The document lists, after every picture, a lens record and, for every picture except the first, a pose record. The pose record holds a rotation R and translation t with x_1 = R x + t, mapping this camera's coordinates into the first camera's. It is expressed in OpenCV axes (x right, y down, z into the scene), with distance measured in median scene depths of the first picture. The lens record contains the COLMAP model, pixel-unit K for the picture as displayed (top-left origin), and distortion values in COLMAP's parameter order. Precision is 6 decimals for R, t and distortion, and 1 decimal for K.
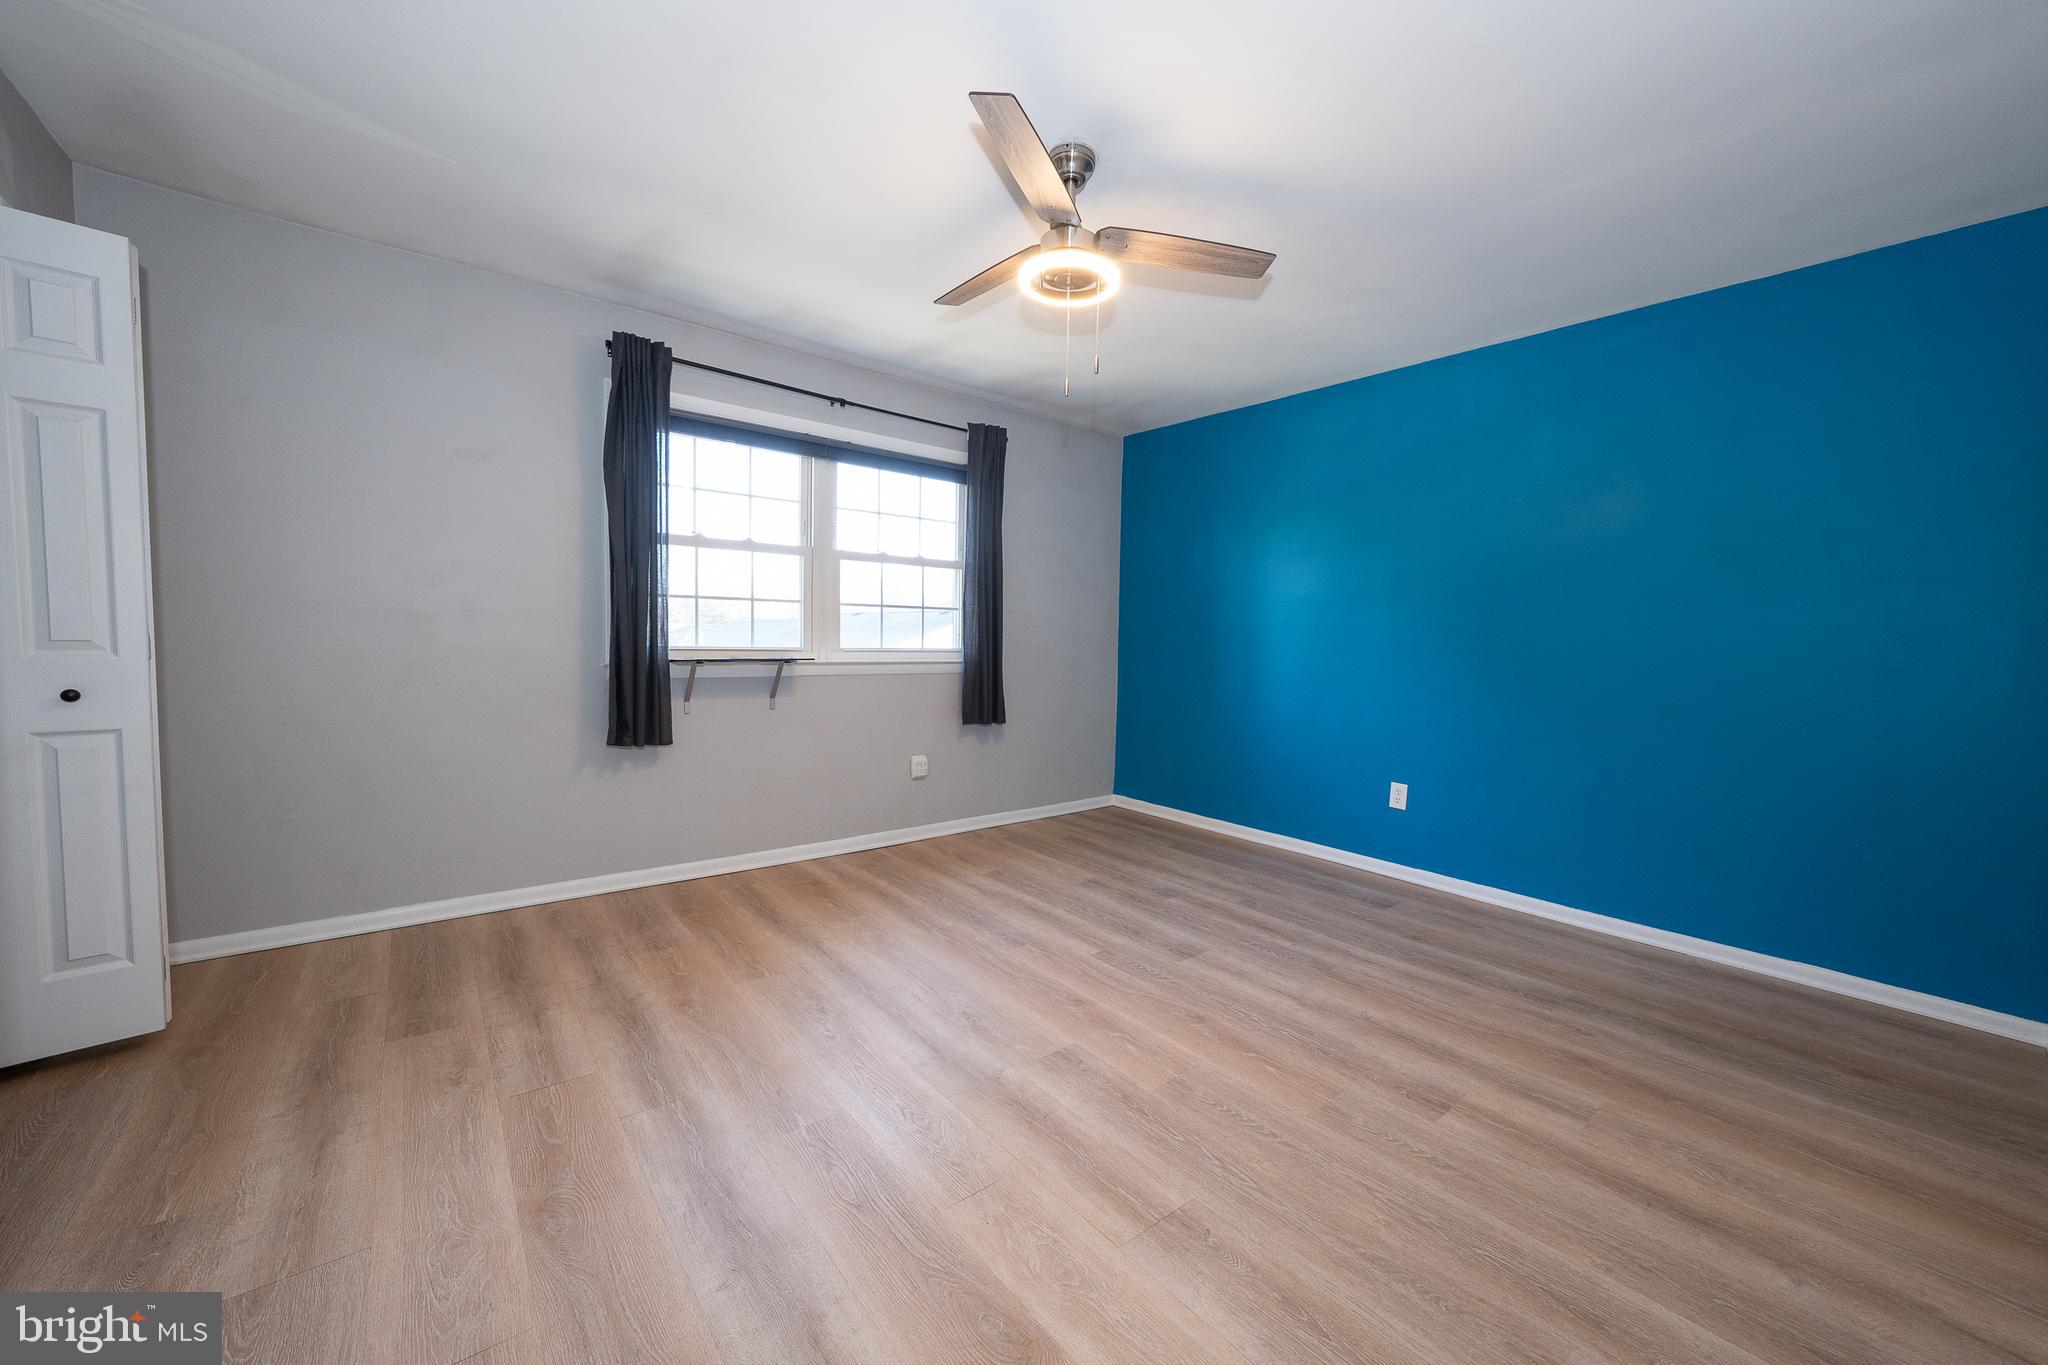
lens RADIAL K [[762.9, 0, 1021.0], [0, 762.9, 681.9], [0, 0, 1]] dist [-0.020020, 0.003898]
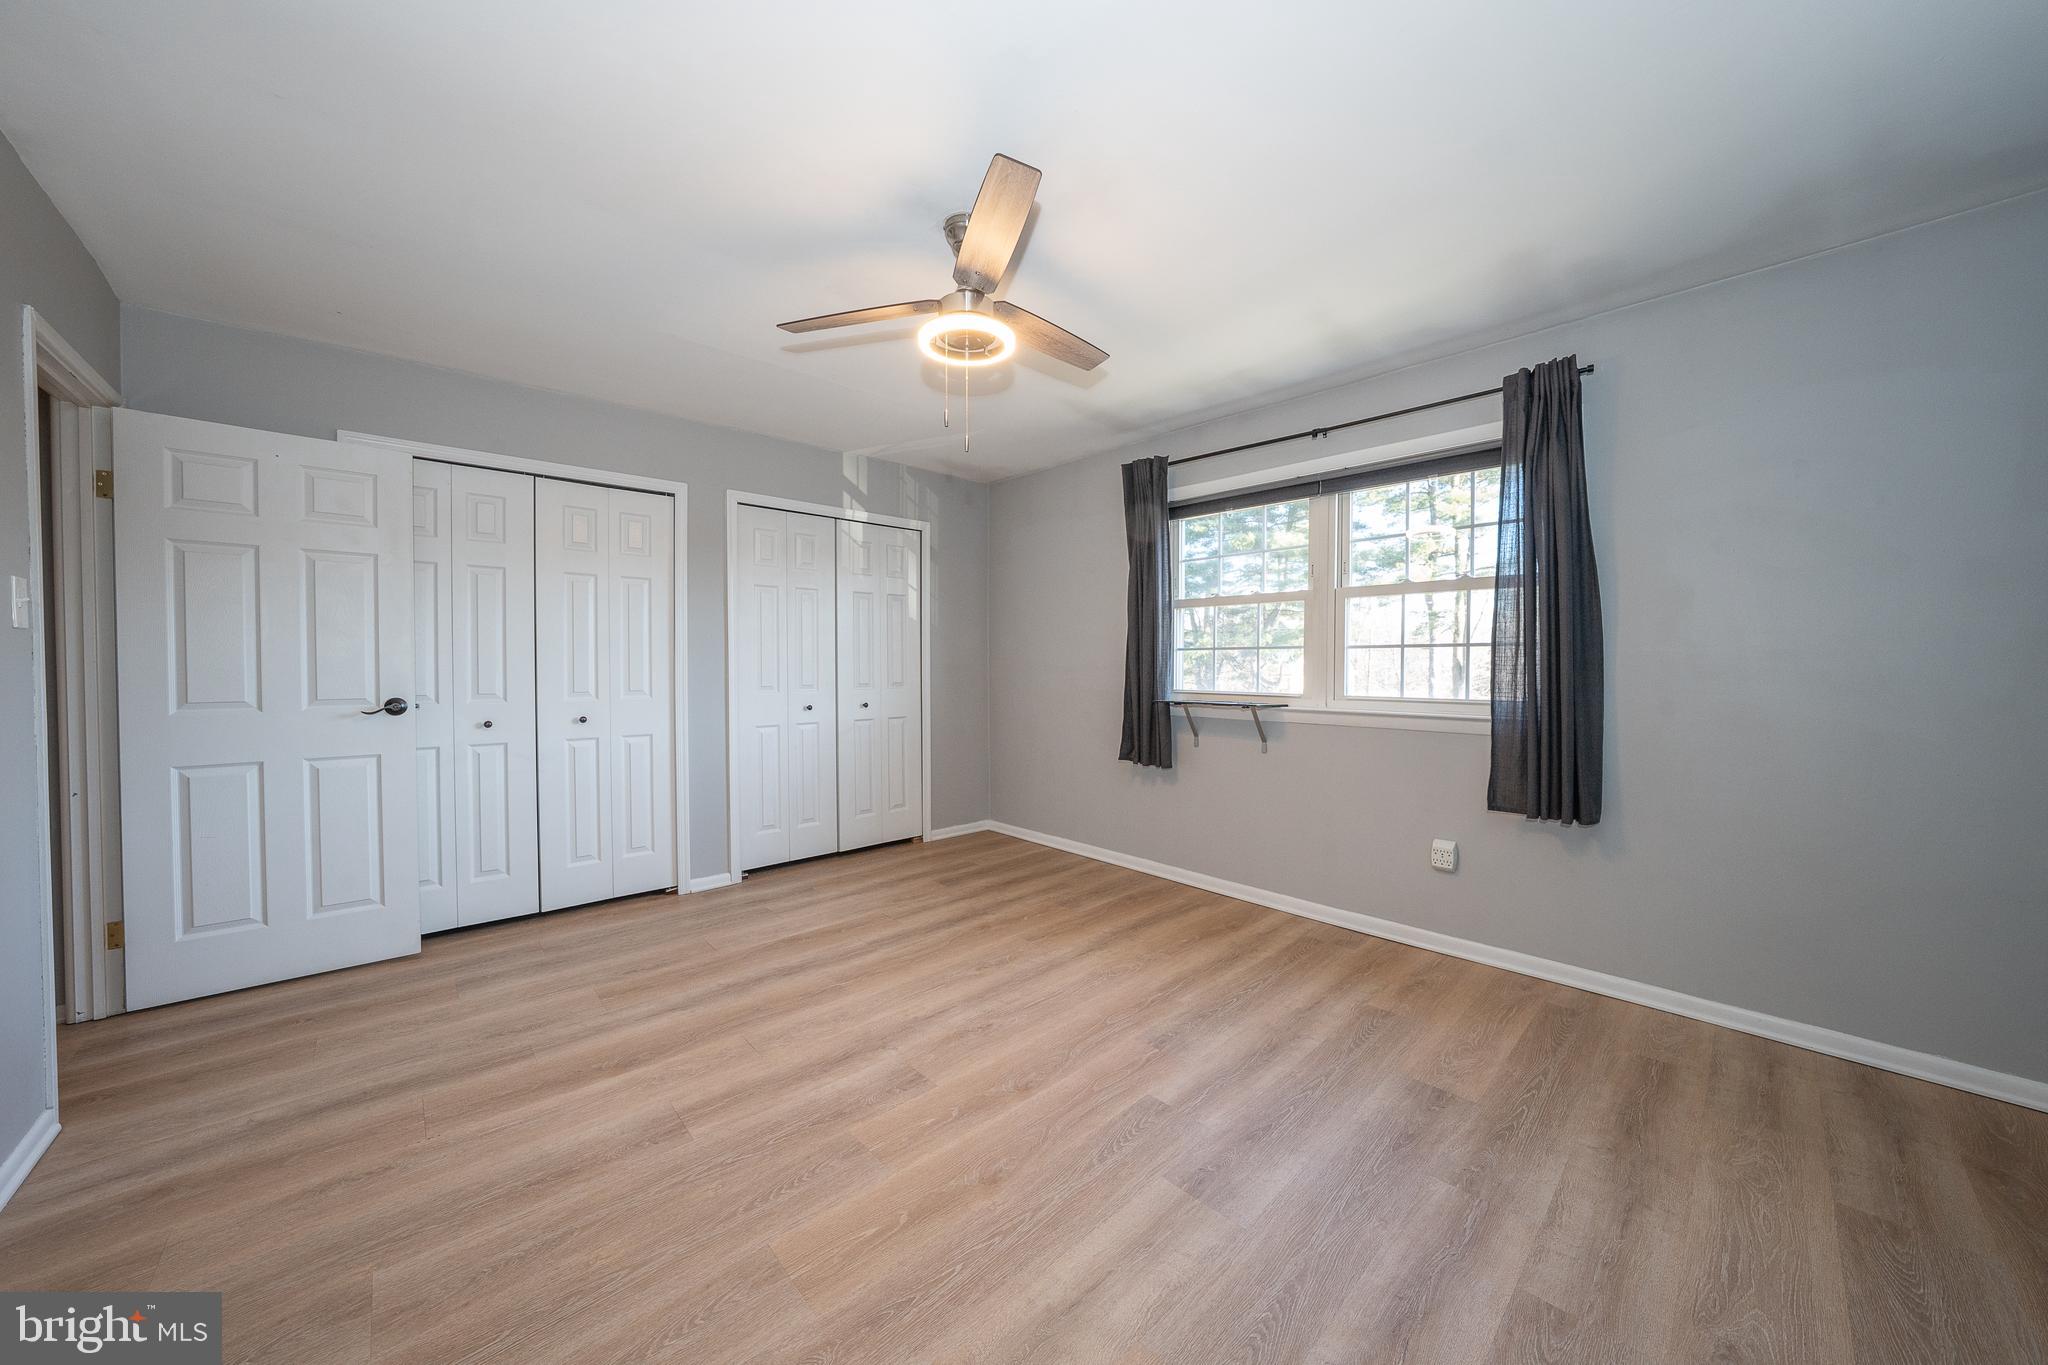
lens RADIAL K [[703.6, 0, 1033.6], [0, 703.6, 680.7], [0, 0, 1]] dist [-0.026963, 0.005361]
pose [[0.076834, 0.001949, -0.997042, 0.833703], [-0.059554, 0.998222, -0.002638, -0.056639], [0.995264, 0.059580, 0.076814, 0.848585]]
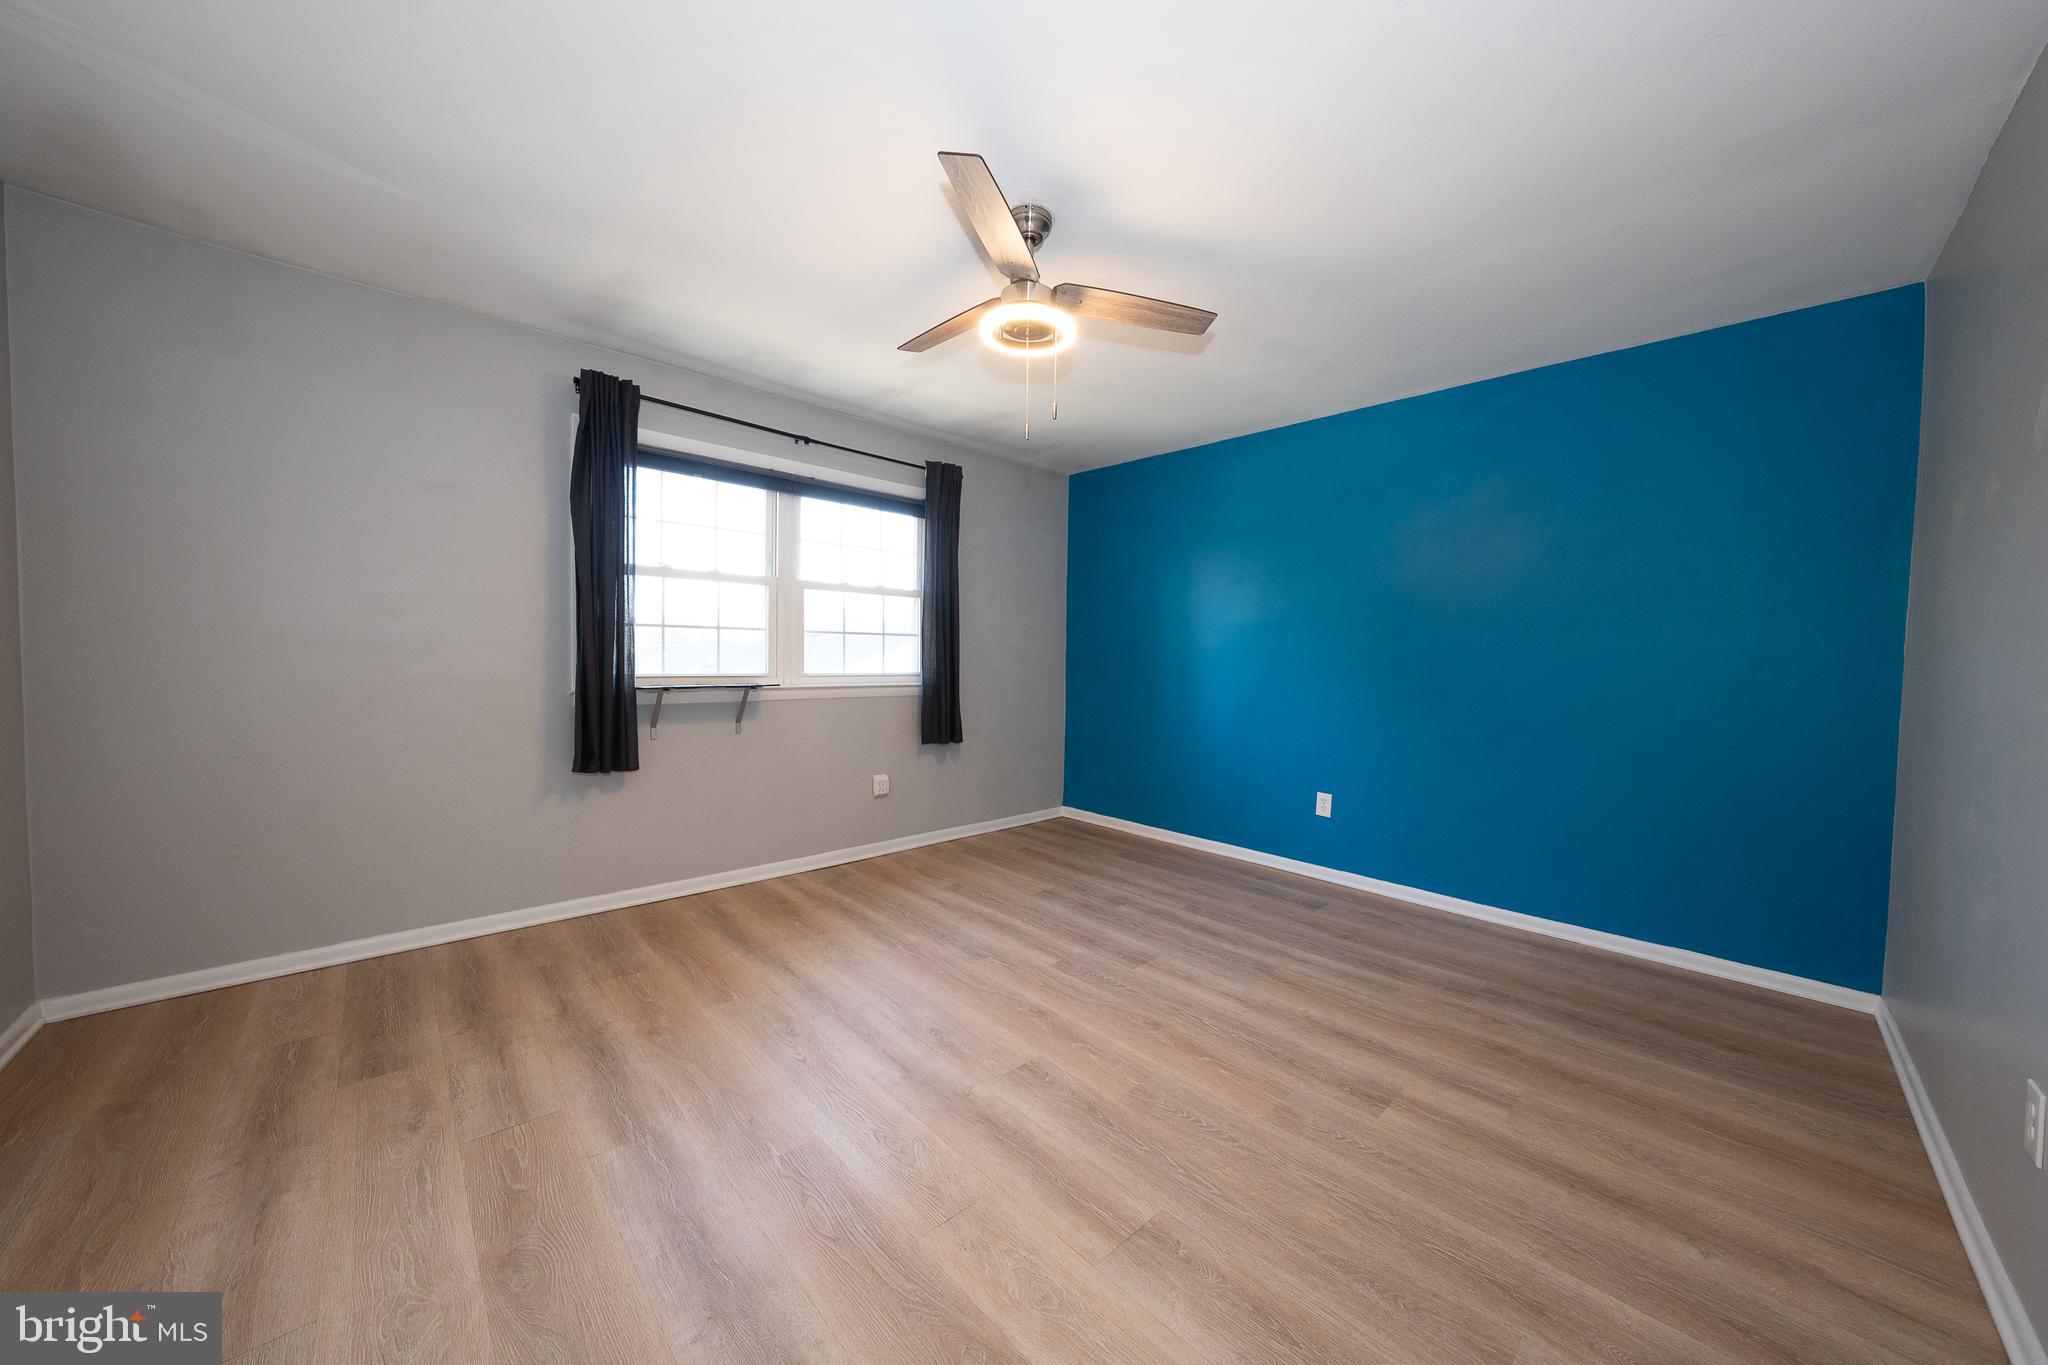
lens RADIAL K [[703.6, 0, 1021.1], [0, 703.6, 682.0], [0, 0, 1]] dist [-0.026963, 0.005361]
pose [[0.997222, -0.007772, 0.074083, -0.018052], [0.009340, 0.999739, -0.020839, -0.014381], [-0.073902, 0.021473, 0.997034, 0.028324]]
